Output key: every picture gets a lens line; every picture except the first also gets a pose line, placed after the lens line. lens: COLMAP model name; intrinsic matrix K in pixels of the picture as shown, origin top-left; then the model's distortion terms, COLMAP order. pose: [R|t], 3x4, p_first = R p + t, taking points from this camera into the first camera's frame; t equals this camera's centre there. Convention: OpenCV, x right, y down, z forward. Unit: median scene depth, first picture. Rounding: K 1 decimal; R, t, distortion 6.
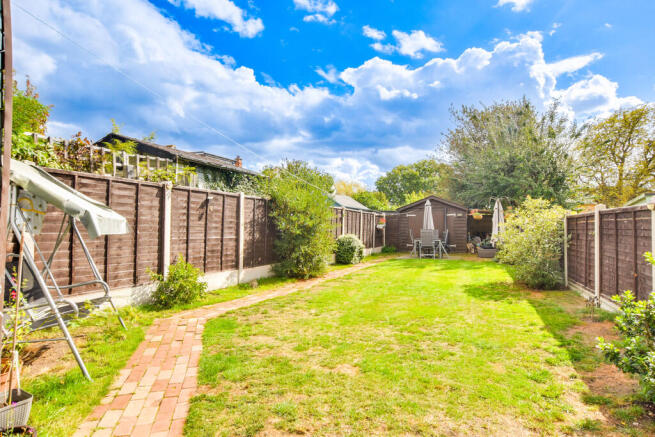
lens RADIAL K [[373.4, 0, 328.1], [0, 373.4, 221.0], [0, 0, 1]] dist [-0.004371, -0.001568]
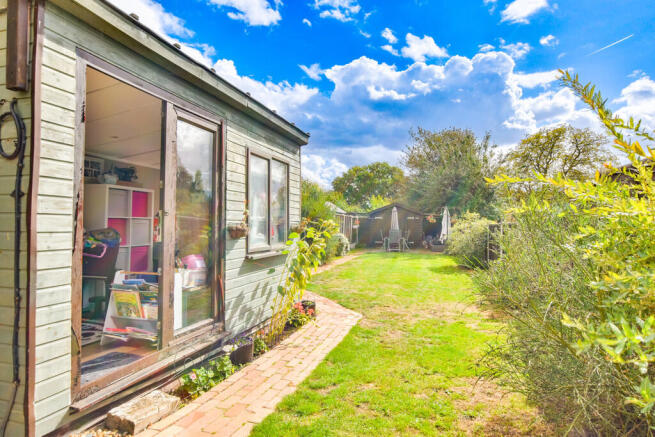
lens RADIAL K [[373.4, 0, 327.0], [0, 373.4, 219.2], [0, 0, 1]] dist [-0.004371, -0.001568]
pose [[0.991823, 0.012096, 0.127049, -0.126221], [-0.012571, 0.999917, 0.002936, -0.014939], [-0.127003, -0.004509, 0.991892, -0.246387]]
